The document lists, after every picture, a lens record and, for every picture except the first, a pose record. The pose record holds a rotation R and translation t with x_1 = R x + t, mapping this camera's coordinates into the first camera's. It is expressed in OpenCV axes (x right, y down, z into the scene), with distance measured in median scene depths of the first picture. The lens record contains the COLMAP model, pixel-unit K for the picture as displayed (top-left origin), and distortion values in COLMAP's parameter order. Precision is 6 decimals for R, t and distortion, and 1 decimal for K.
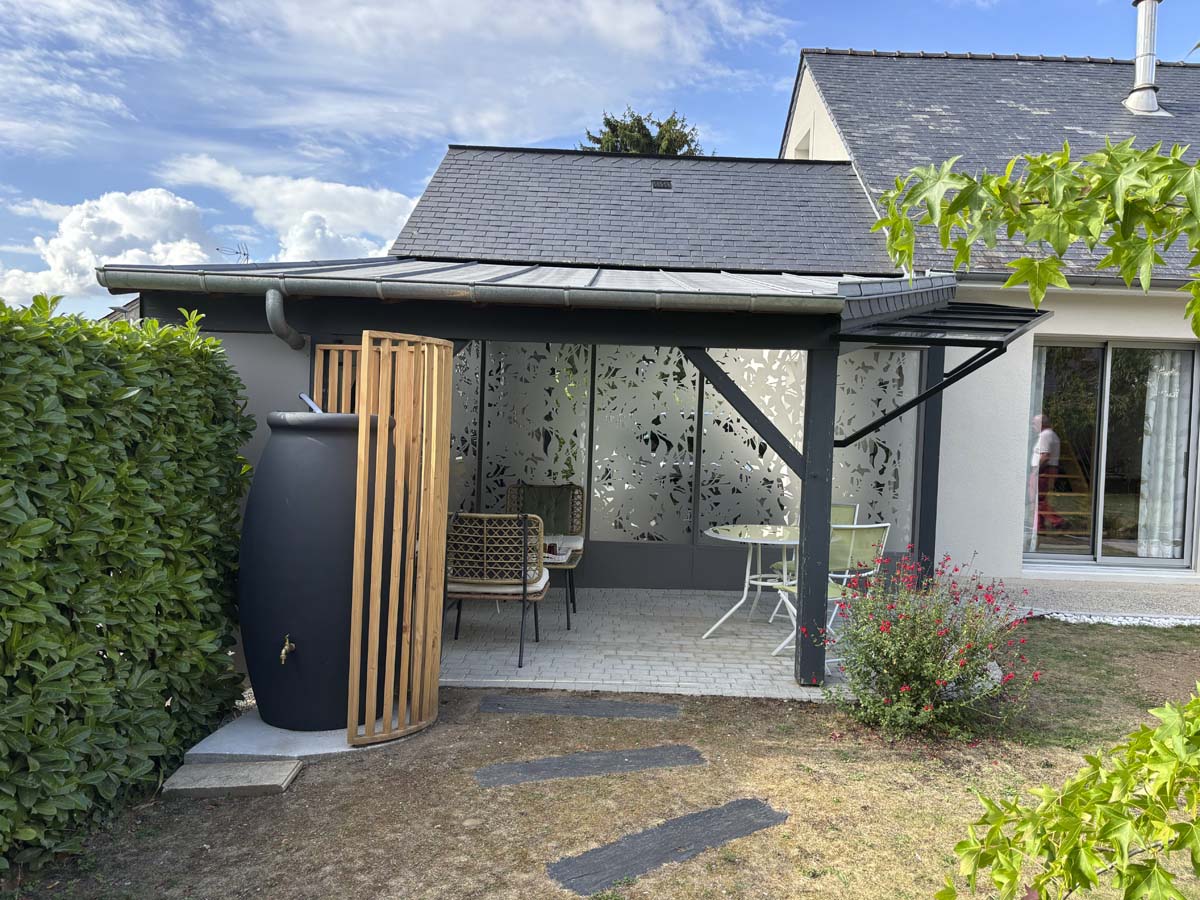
lens RADIAL K [[934.5, 0, 600.0], [0, 934.5, 450.0], [0, 0, 1]] dist [0.025183, 0.006526]
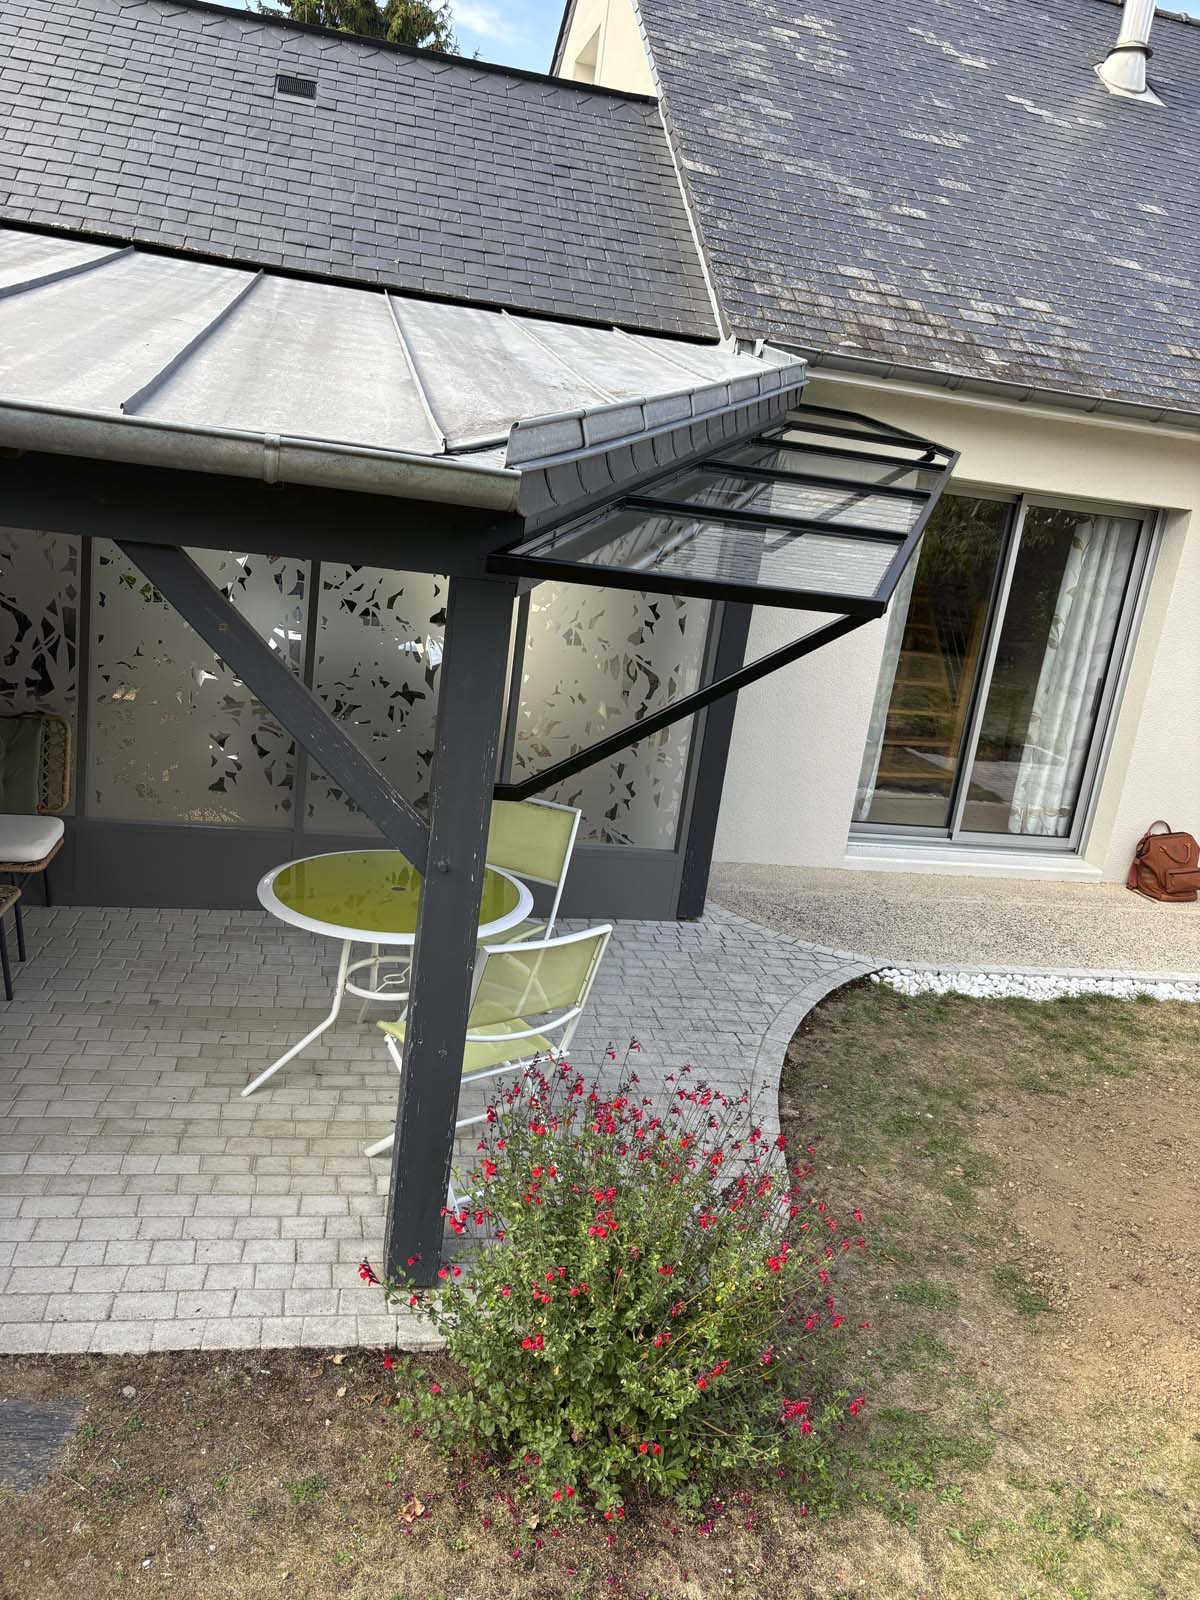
lens RADIAL K [[1196.2, 0, 600.0], [0, 1196.2, 800.0], [0, 0, 1]] dist [0.066586, -0.066995]
pose [[0.973734, 0.031528, 0.225494, 0.098660], [-0.084630, 0.969529, 0.229894, -0.078619], [-0.211375, -0.242940, 0.946732, 0.262967]]
